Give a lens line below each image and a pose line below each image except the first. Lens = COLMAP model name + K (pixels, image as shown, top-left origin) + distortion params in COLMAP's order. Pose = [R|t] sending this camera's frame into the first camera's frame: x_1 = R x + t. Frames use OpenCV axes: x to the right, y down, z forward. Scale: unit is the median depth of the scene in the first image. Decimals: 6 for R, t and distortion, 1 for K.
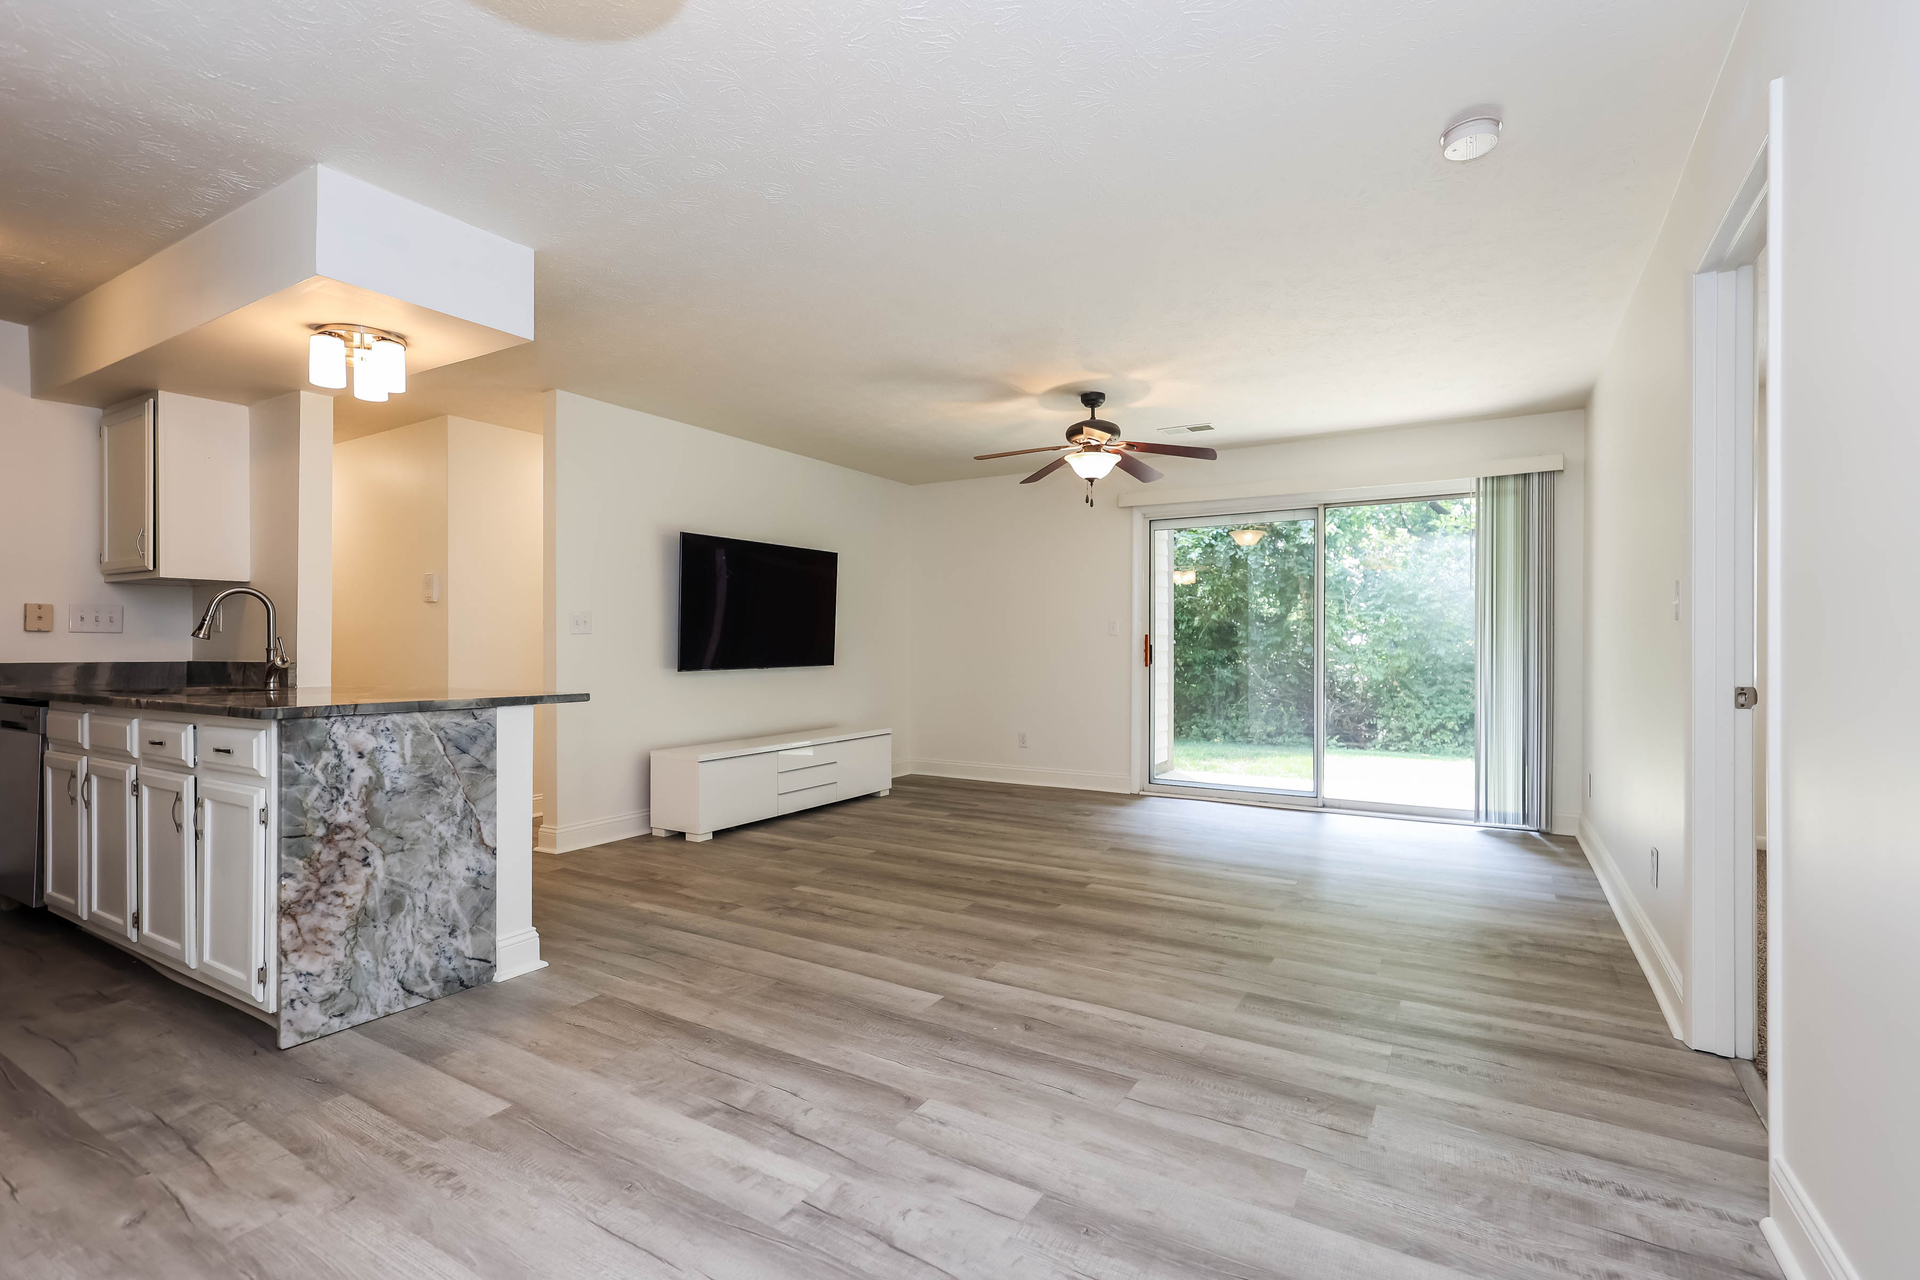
lens RADIAL K [[883.3, 0, 960.5], [0, 883.3, 645.2], [0, 0, 1]] dist [0.000759, 0.007926]
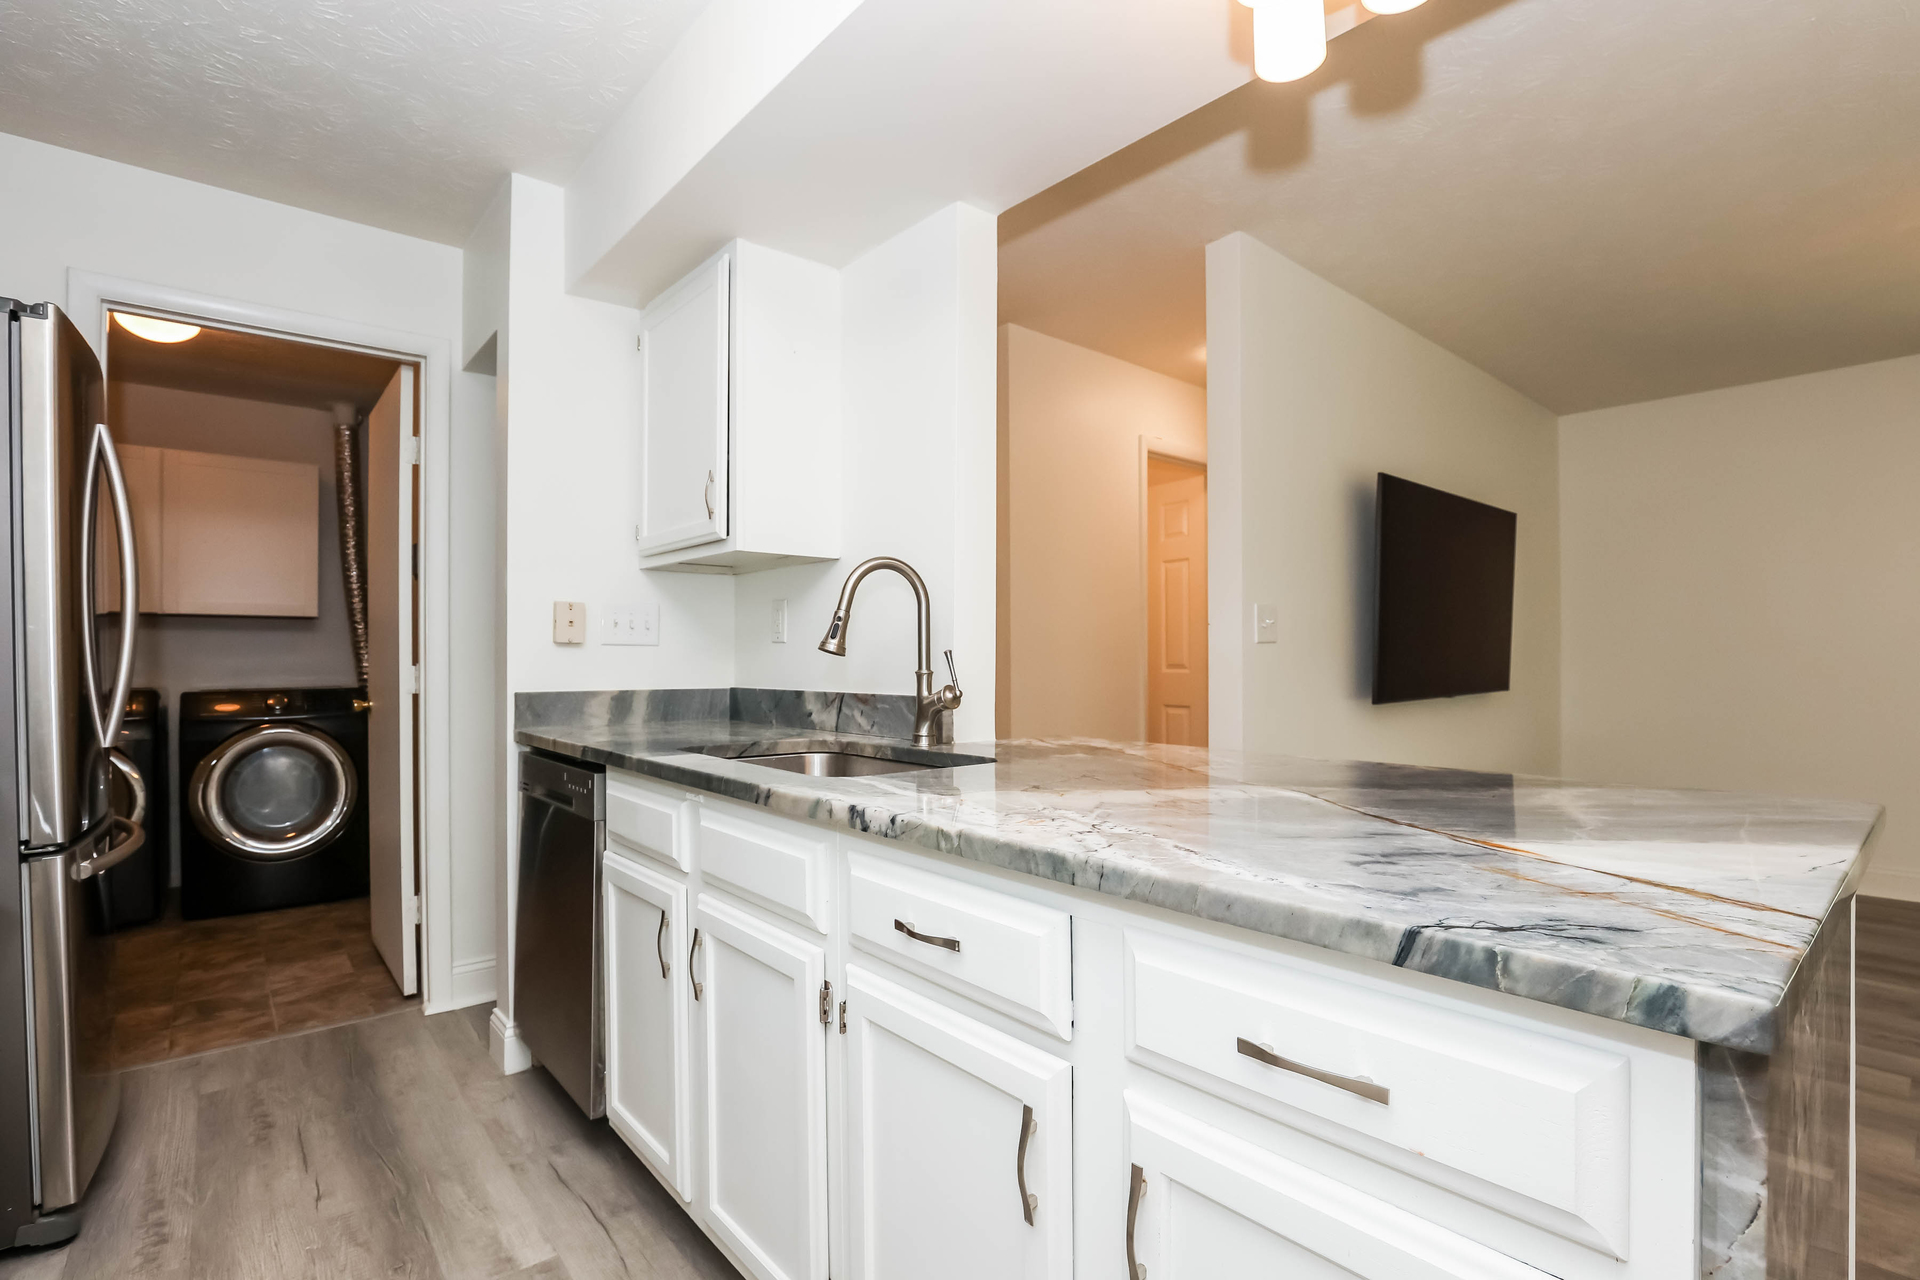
lens RADIAL K [[891.9, 0, 959.7], [0, 891.9, 658.8], [0, 0, 1]] dist [-0.042528, 0.009987]
pose [[0.952693, -0.002235, -0.303925, -0.774713], [0.003187, 0.999991, 0.002635, -0.007584], [0.303917, -0.003479, 0.952692, 0.644288]]
